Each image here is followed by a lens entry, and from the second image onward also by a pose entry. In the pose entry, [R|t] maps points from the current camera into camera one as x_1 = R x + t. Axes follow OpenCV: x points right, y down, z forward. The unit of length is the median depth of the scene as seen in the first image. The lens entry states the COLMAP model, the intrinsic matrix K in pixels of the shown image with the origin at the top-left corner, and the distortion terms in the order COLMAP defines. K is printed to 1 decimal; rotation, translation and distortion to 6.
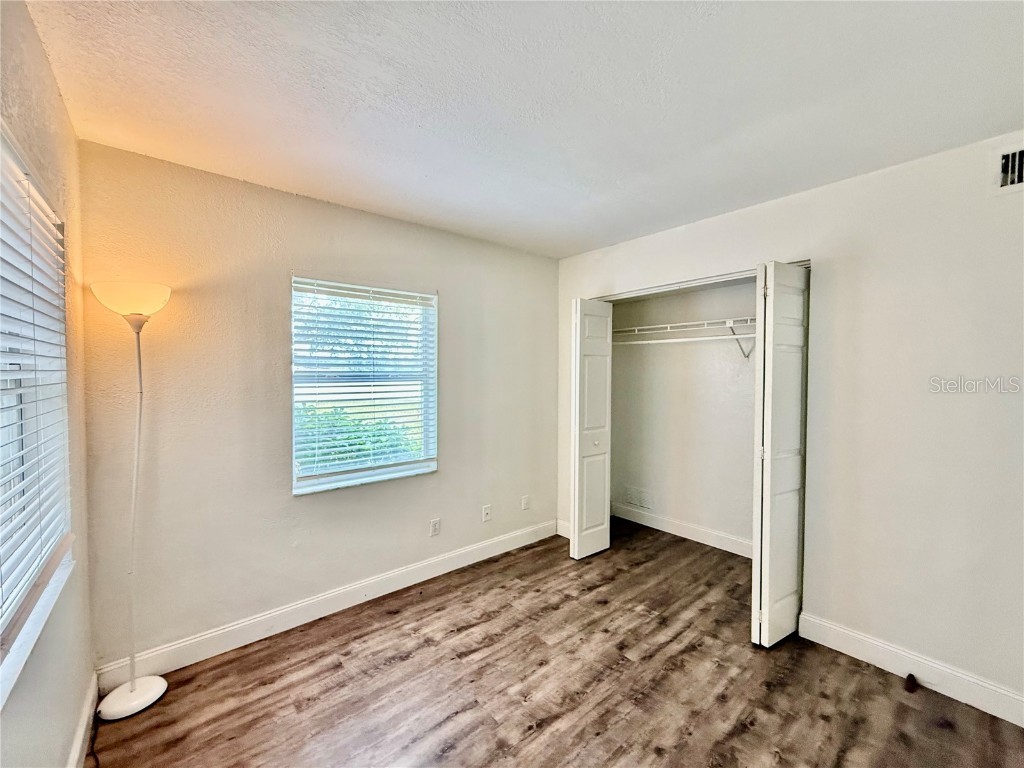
lens RADIAL K [[407.4, 0, 509.0], [0, 407.4, 383.9], [0, 0, 1]] dist [0.001280, -0.000313]
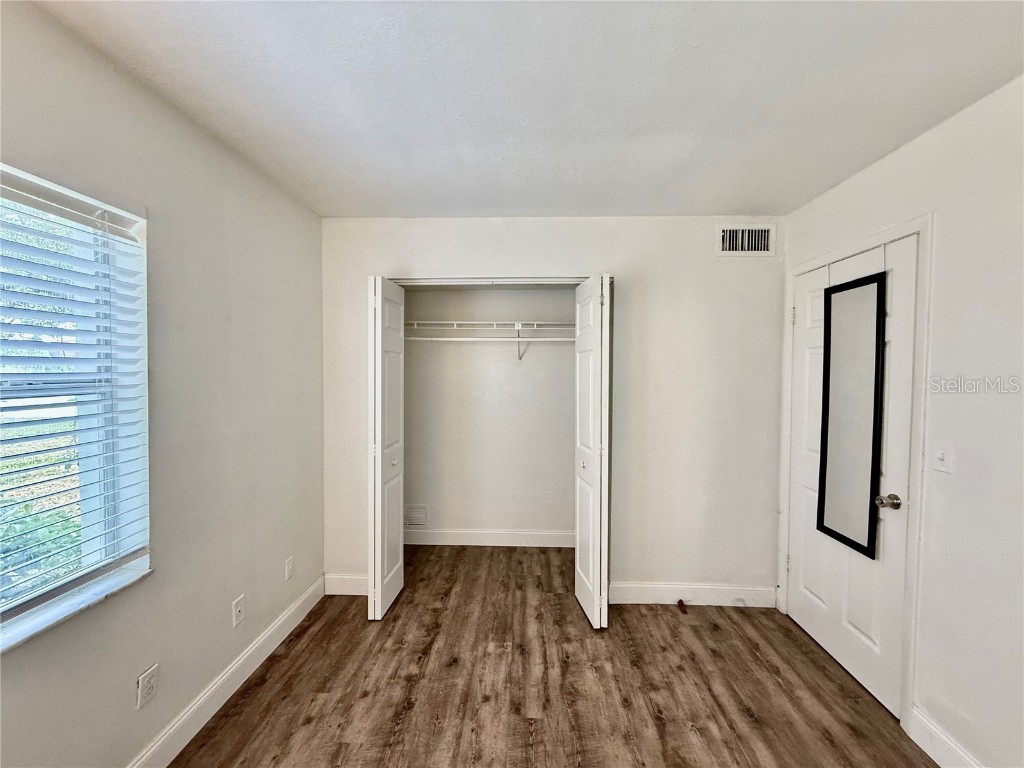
lens RADIAL K [[407.4, 0, 507.4], [0, 407.4, 384.8], [0, 0, 1]] dist [0.001280, -0.000313]
pose [[0.669794, -0.020610, 0.742261, -0.260657], [0.014088, 0.999788, 0.015049, -0.017960], [-0.742413, 0.000378, 0.669942, 0.357120]]
